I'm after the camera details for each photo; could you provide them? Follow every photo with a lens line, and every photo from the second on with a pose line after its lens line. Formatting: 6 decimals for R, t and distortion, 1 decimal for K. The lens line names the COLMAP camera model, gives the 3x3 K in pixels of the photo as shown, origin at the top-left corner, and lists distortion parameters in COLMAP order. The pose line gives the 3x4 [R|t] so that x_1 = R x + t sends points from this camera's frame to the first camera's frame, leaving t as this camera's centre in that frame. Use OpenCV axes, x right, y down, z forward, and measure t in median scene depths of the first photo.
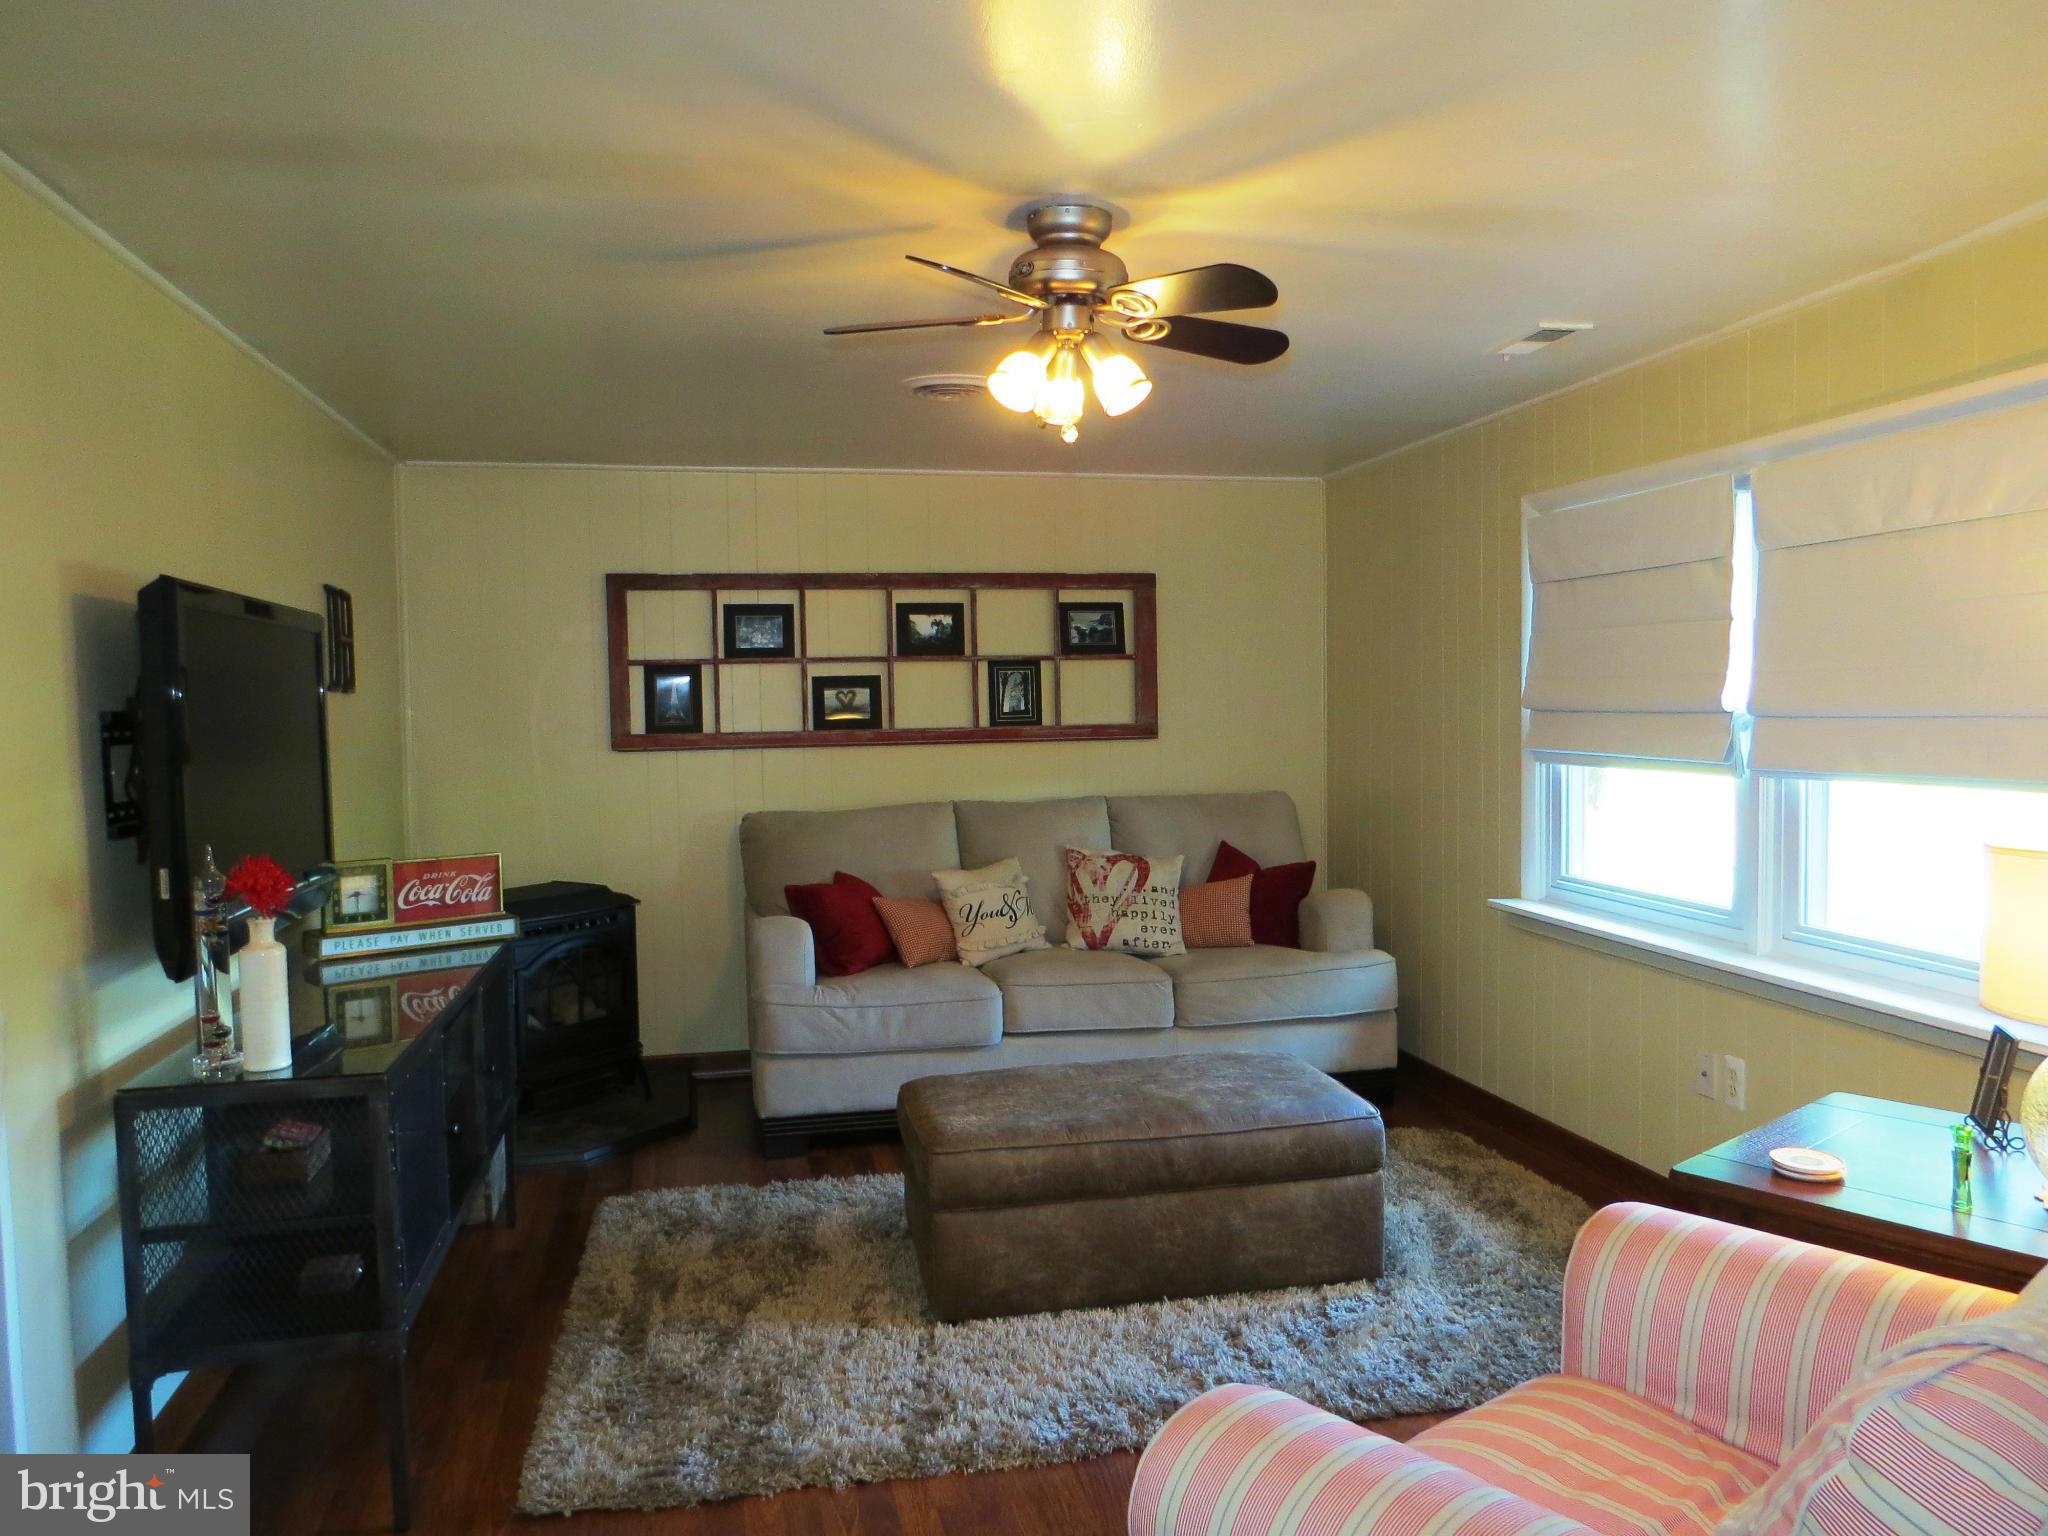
lens RADIAL K [[1456.5, 0, 1020.7], [0, 1456.5, 774.7], [0, 0, 1]] dist [-0.018192, 0.003477]
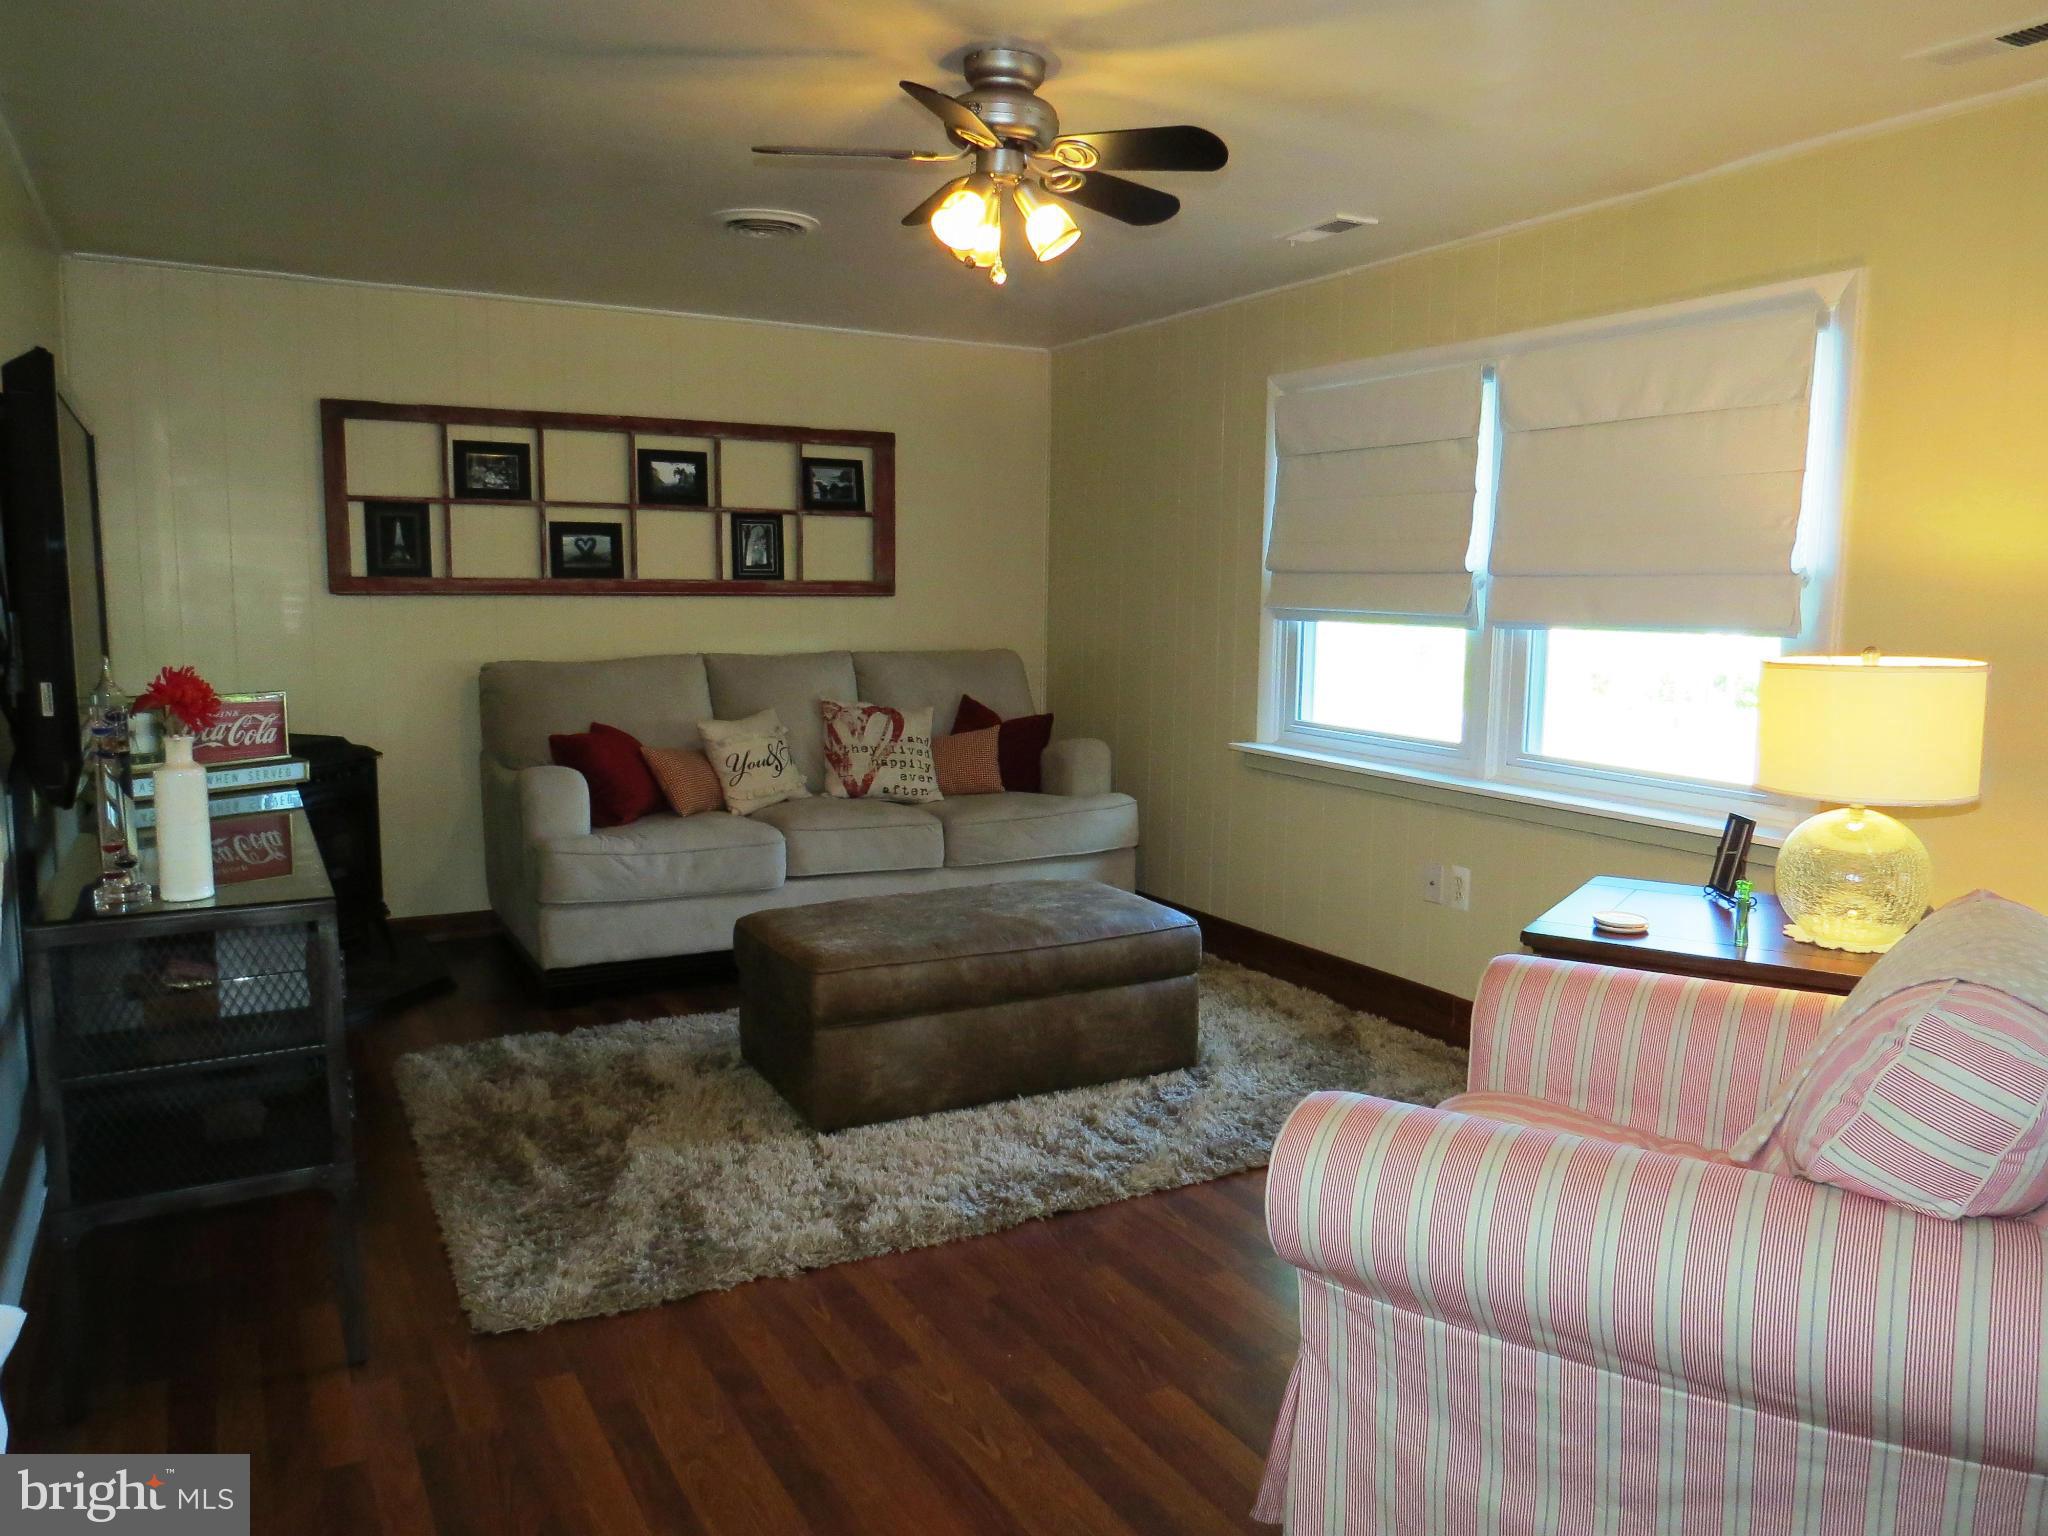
lens RADIAL K [[1456.5, 0, 1020.0], [0, 1456.5, 770.8], [0, 0, 1]] dist [-0.018192, 0.003477]
pose [[0.956735, -0.010831, 0.290759, -0.172508], [-0.011490, 0.997121, 0.074953, 0.028317], [-0.290734, -0.075051, 0.953856, -0.018460]]
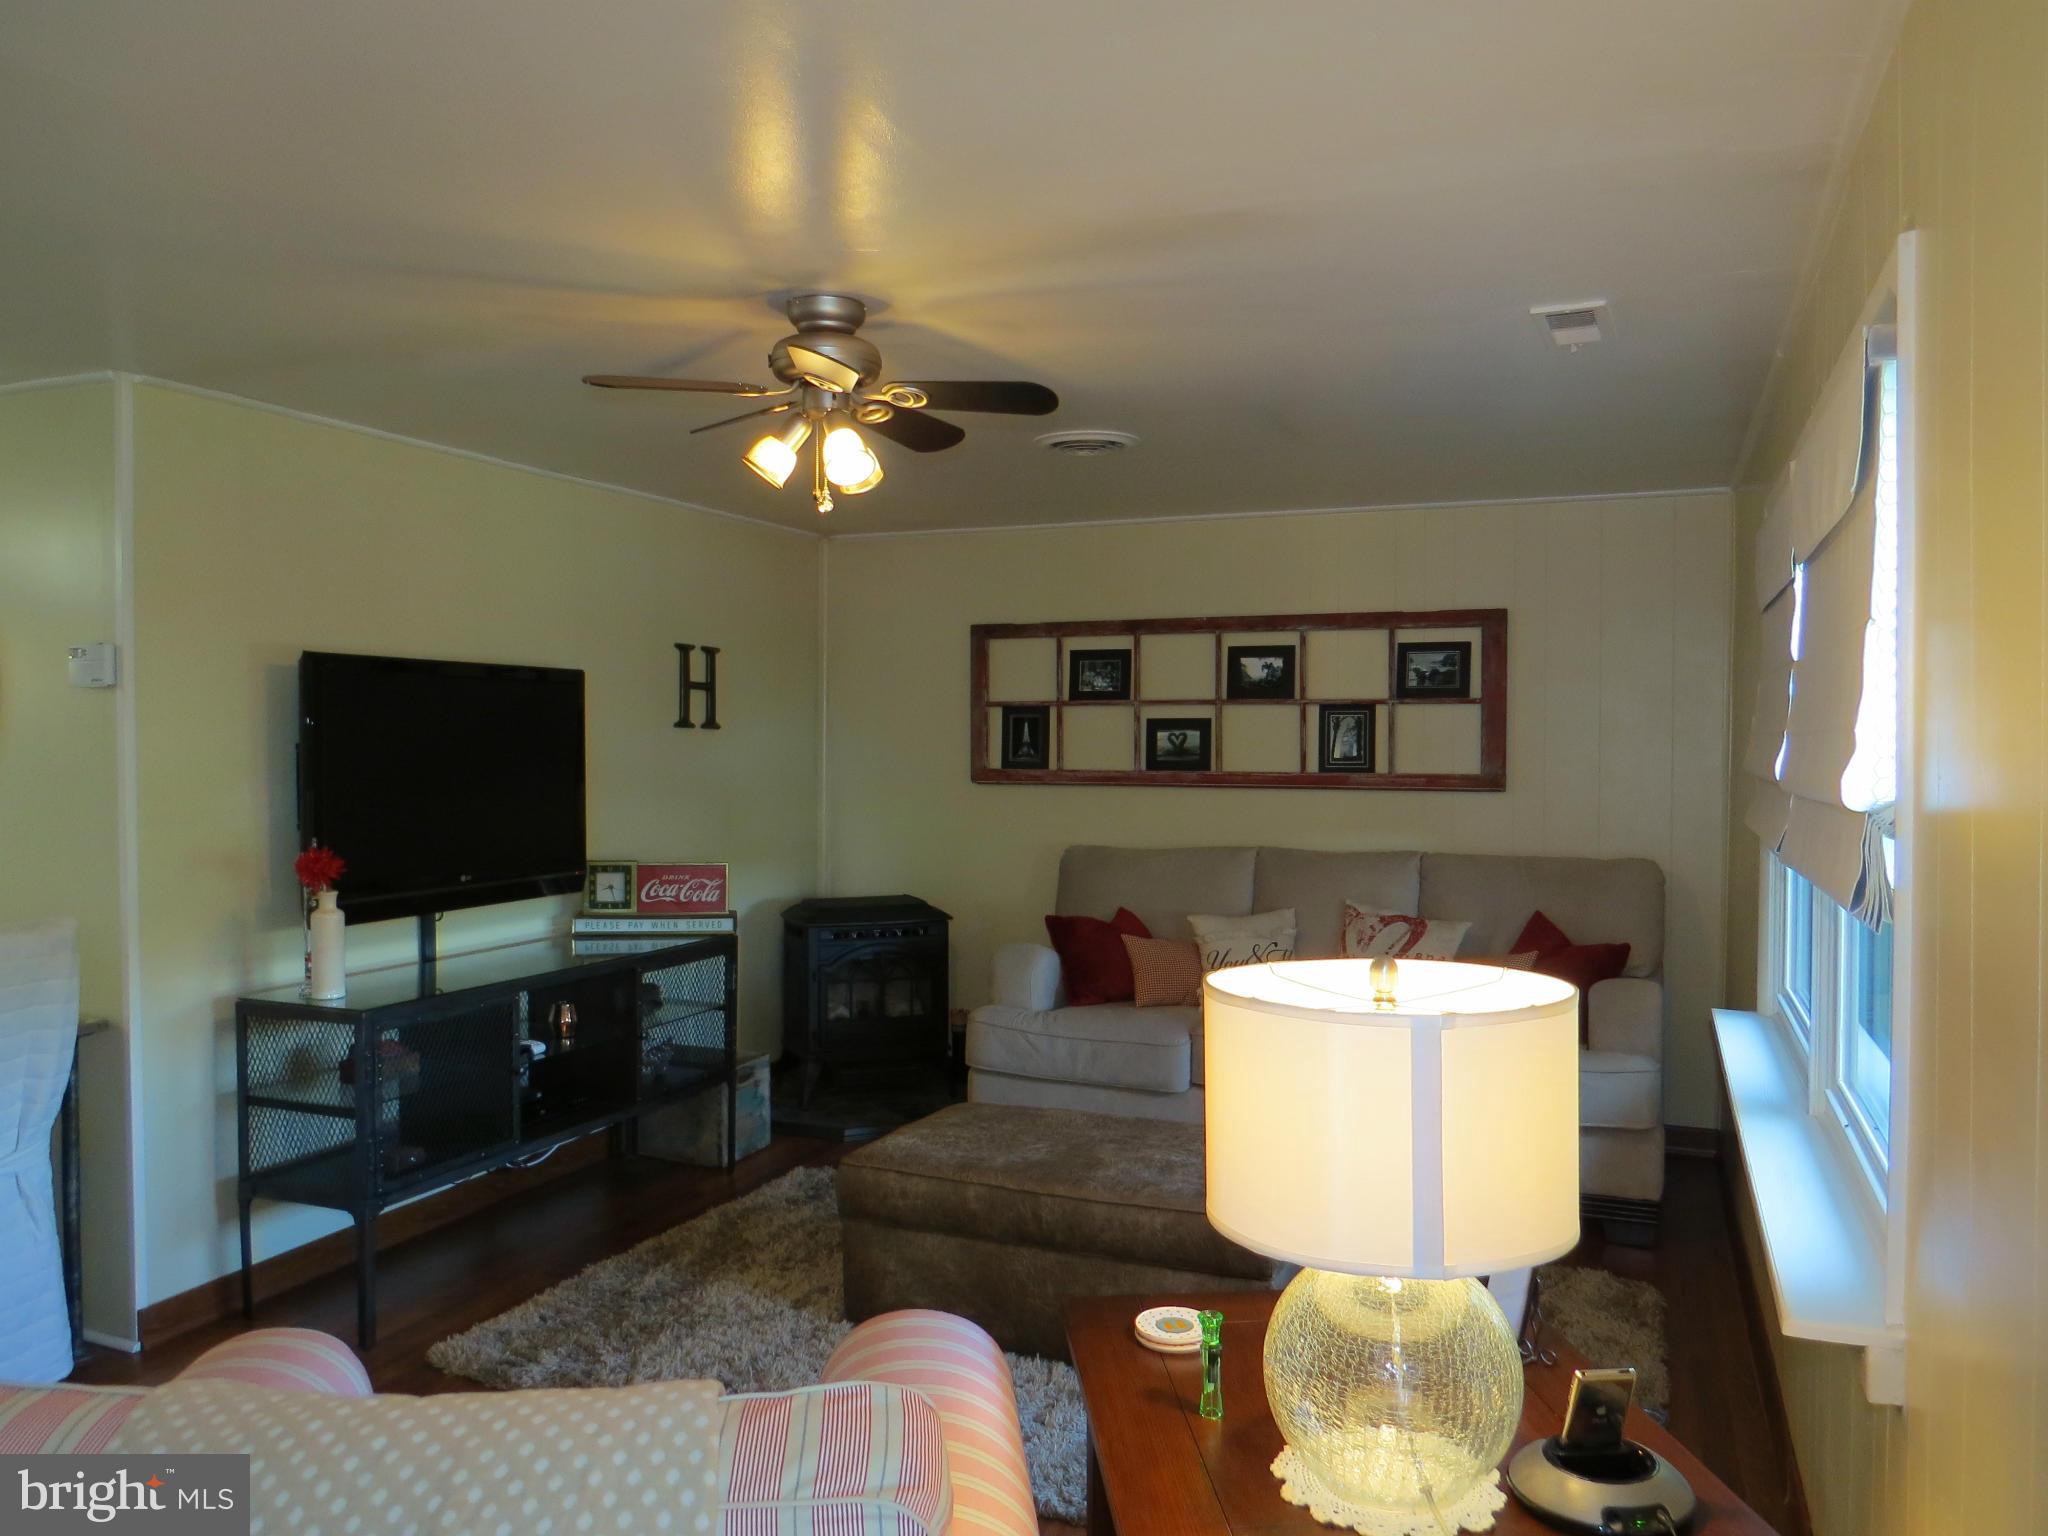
lens RADIAL K [[1456.5, 0, 1027.0], [0, 1456.5, 773.9], [0, 0, 1]] dist [-0.018192, 0.003477]
pose [[0.820356, 0.034266, -0.570825, 0.517634], [-0.046324, 0.998905, -0.006610, -0.023344], [0.569974, 0.031865, 0.821045, 0.136495]]
